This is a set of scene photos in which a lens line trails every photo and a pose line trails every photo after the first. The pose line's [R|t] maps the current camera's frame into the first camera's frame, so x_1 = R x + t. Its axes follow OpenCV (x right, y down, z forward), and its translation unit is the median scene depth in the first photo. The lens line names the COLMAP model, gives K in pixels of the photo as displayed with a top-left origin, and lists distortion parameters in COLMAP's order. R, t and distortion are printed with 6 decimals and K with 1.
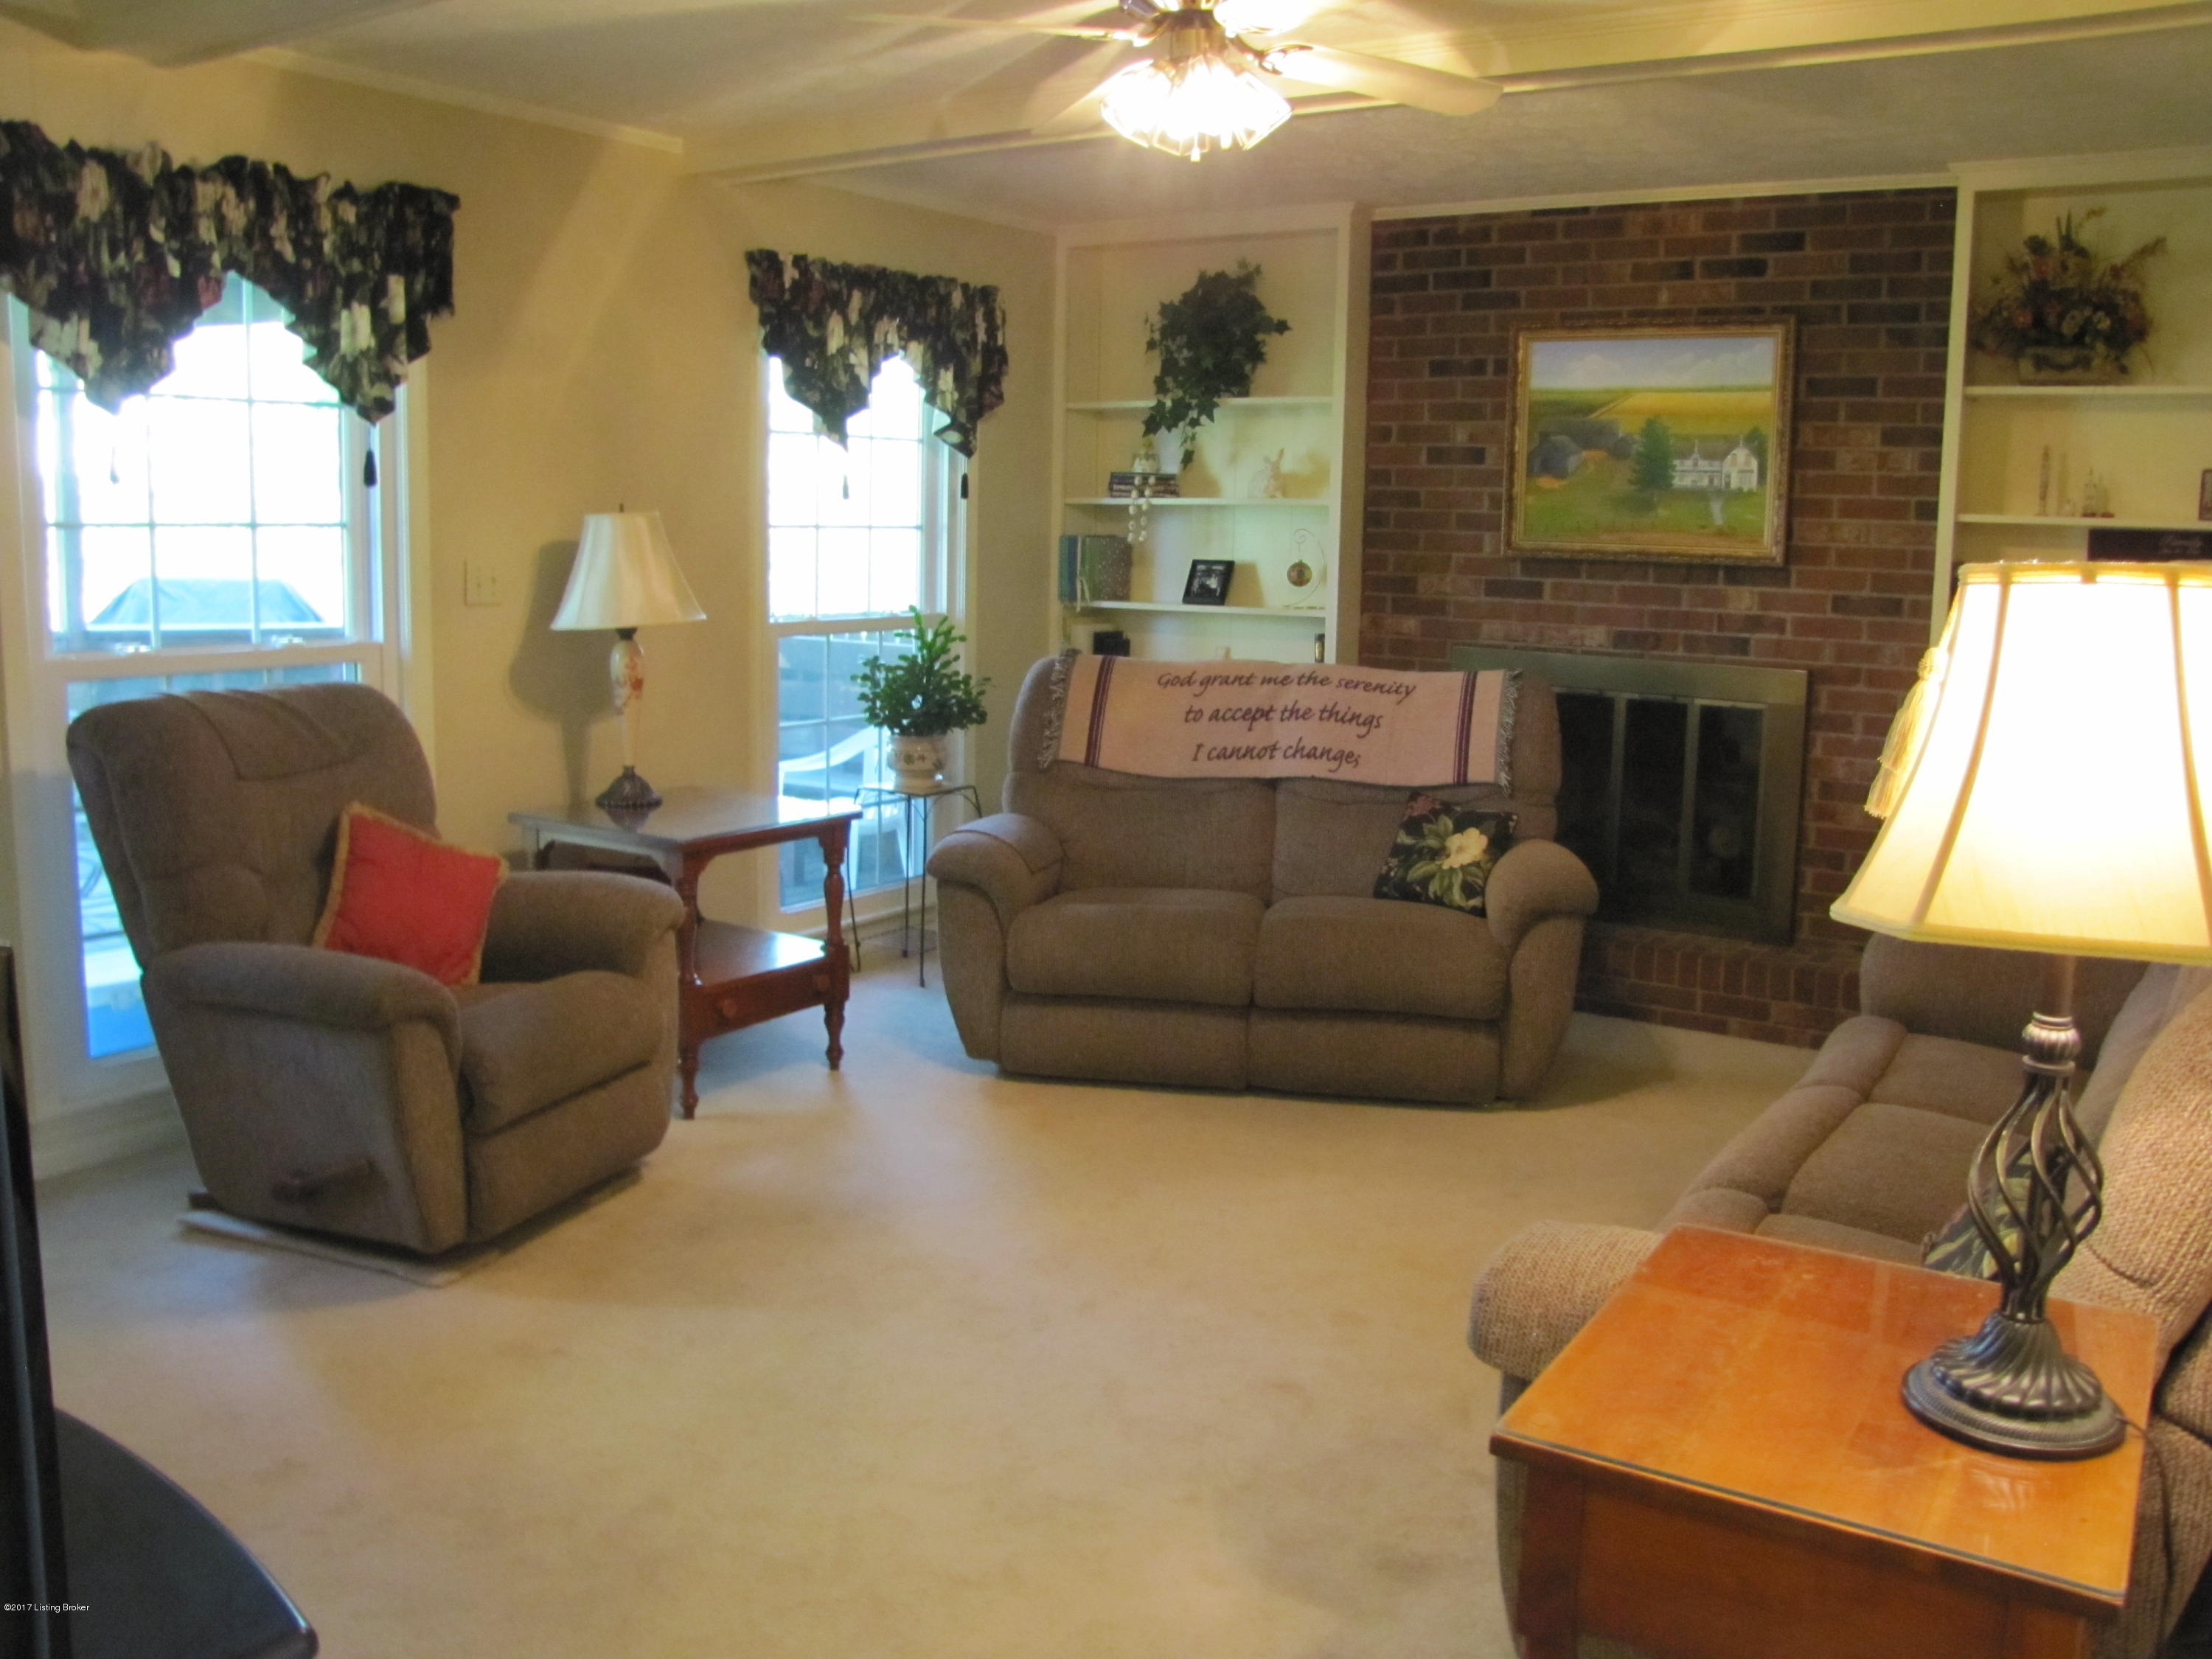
lens RADIAL K [[1857.0, 0, 1116.8], [0, 1857.0, 786.1], [0, 0, 1]] dist [-0.189646, 0.170442]
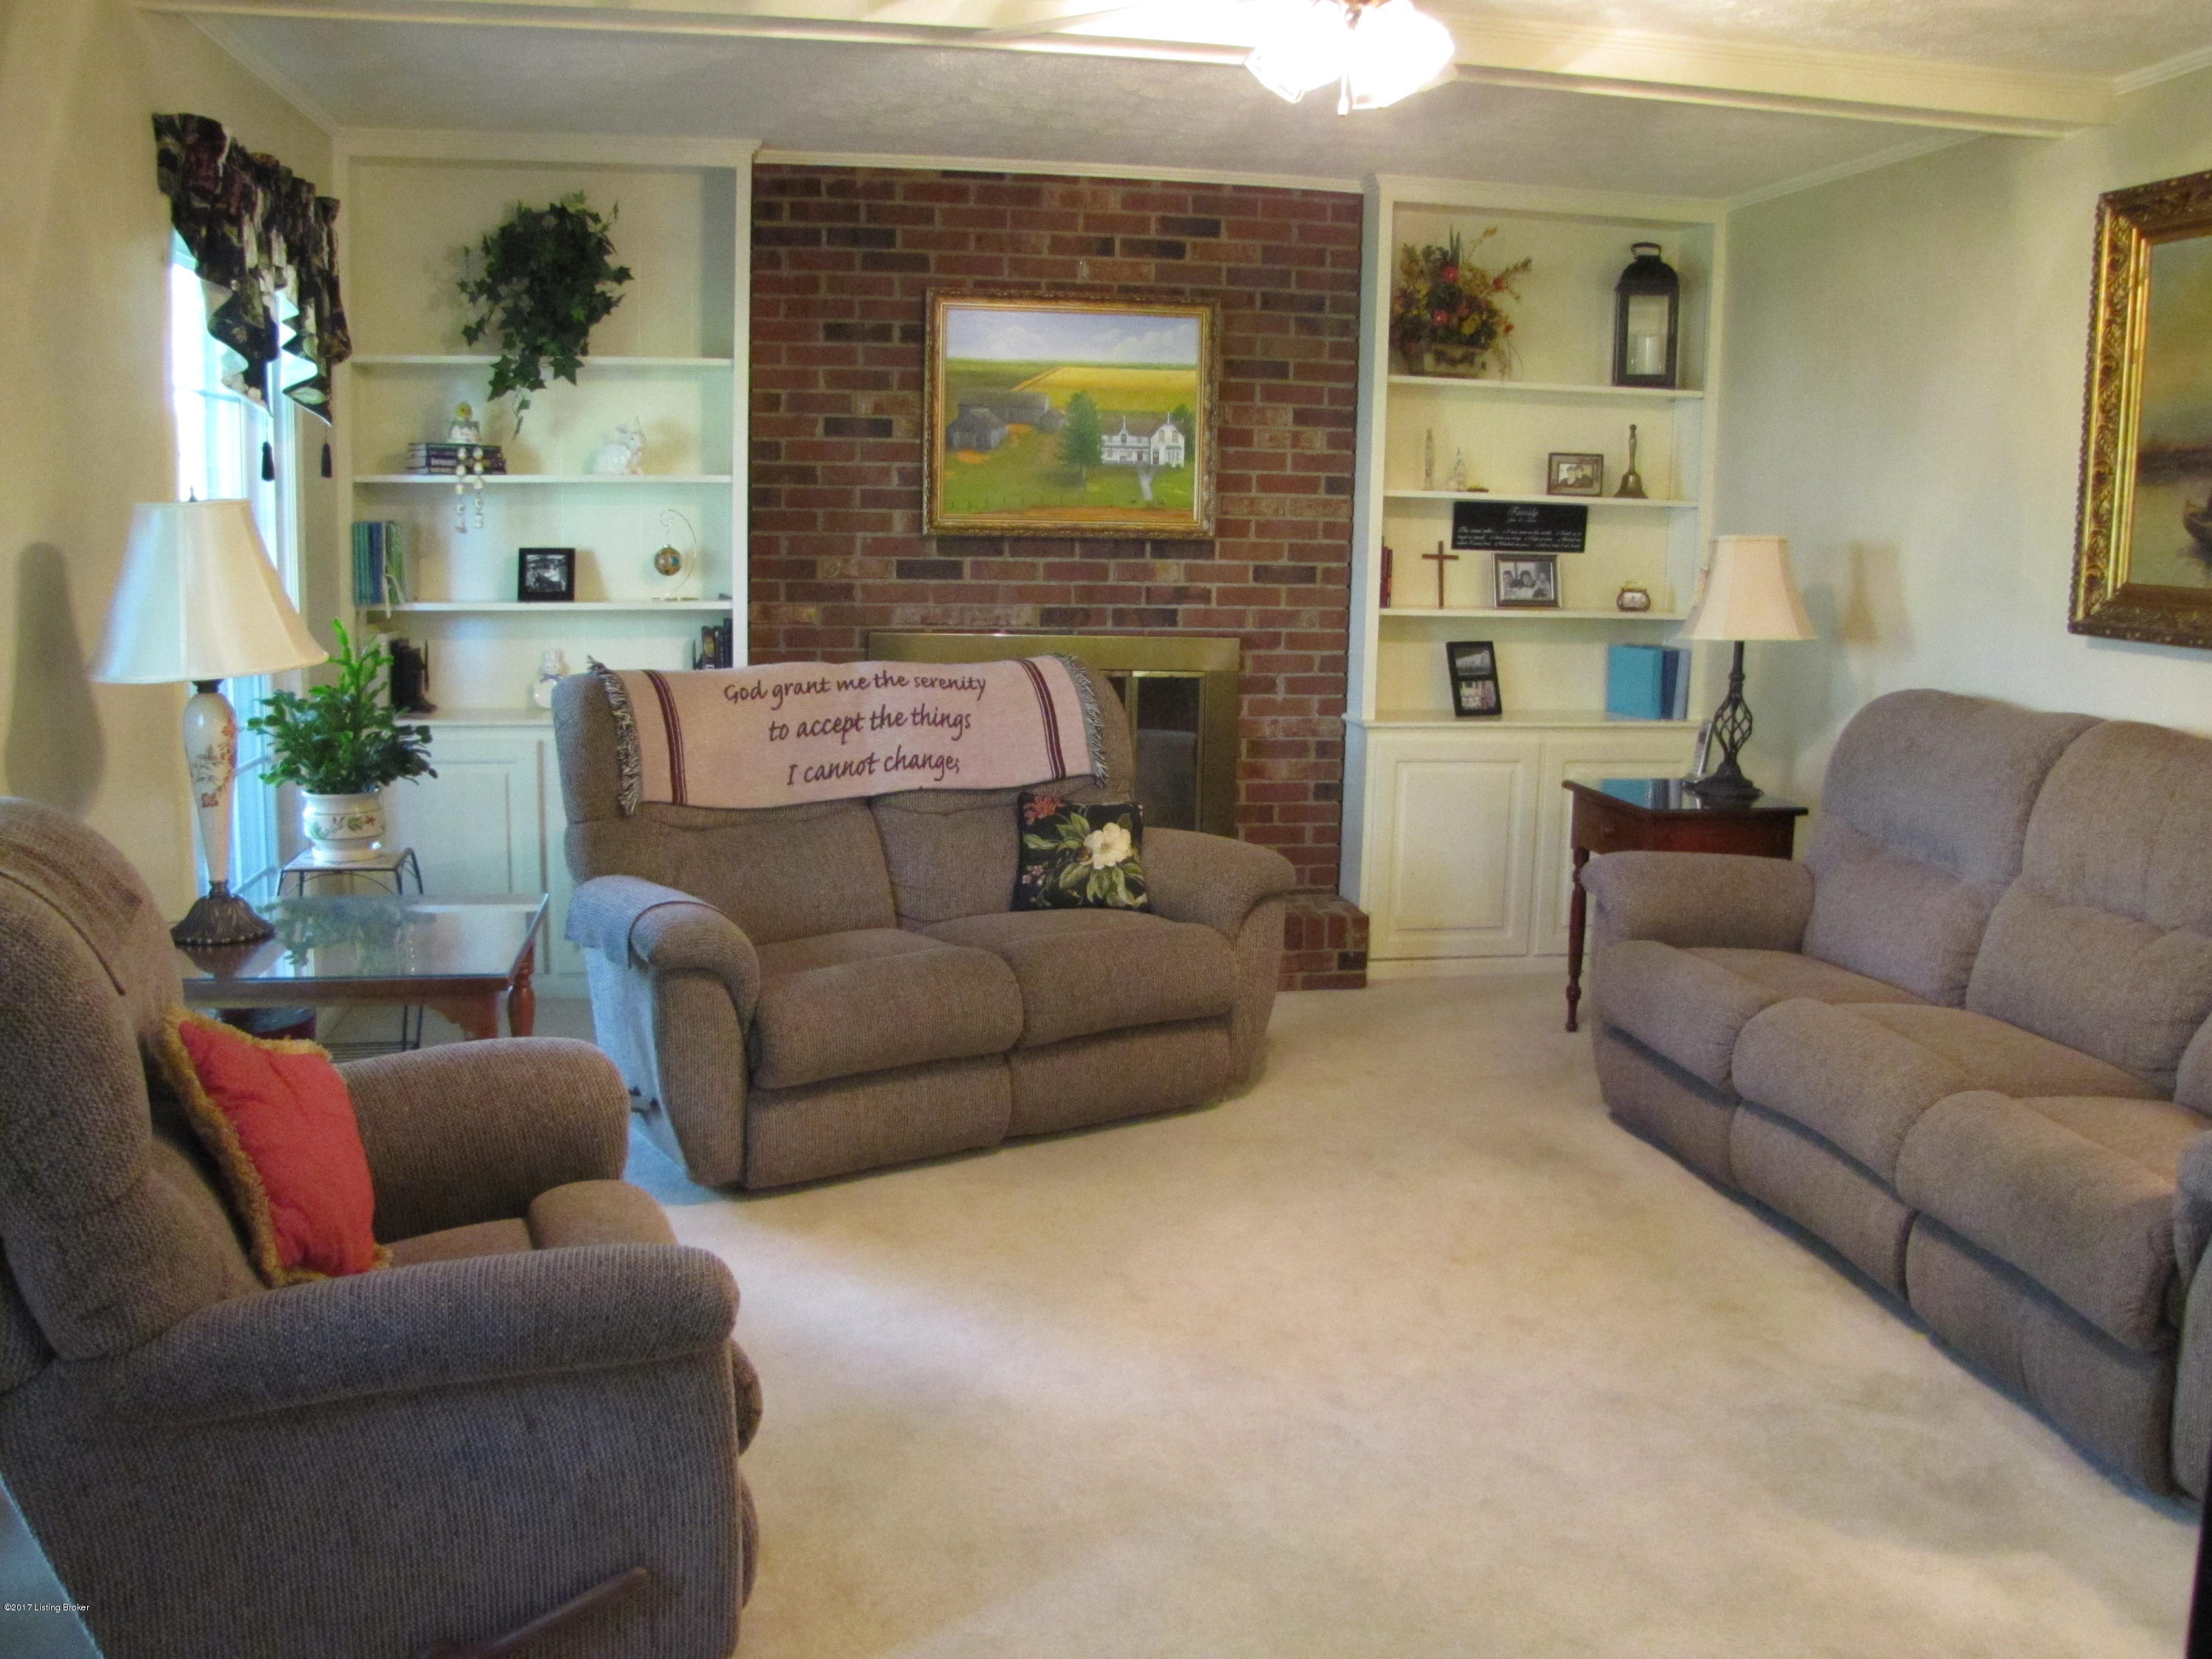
lens RADIAL K [[1857.0, 0, 1116.8], [0, 1857.0, 786.1], [0, 0, 1]] dist [-0.189646, 0.170442]
pose [[0.717898, -0.106645, 0.687931, -0.412507], [0.092207, 0.994056, 0.057877, -0.045887], [-0.690015, 0.021883, 0.723464, 0.266044]]
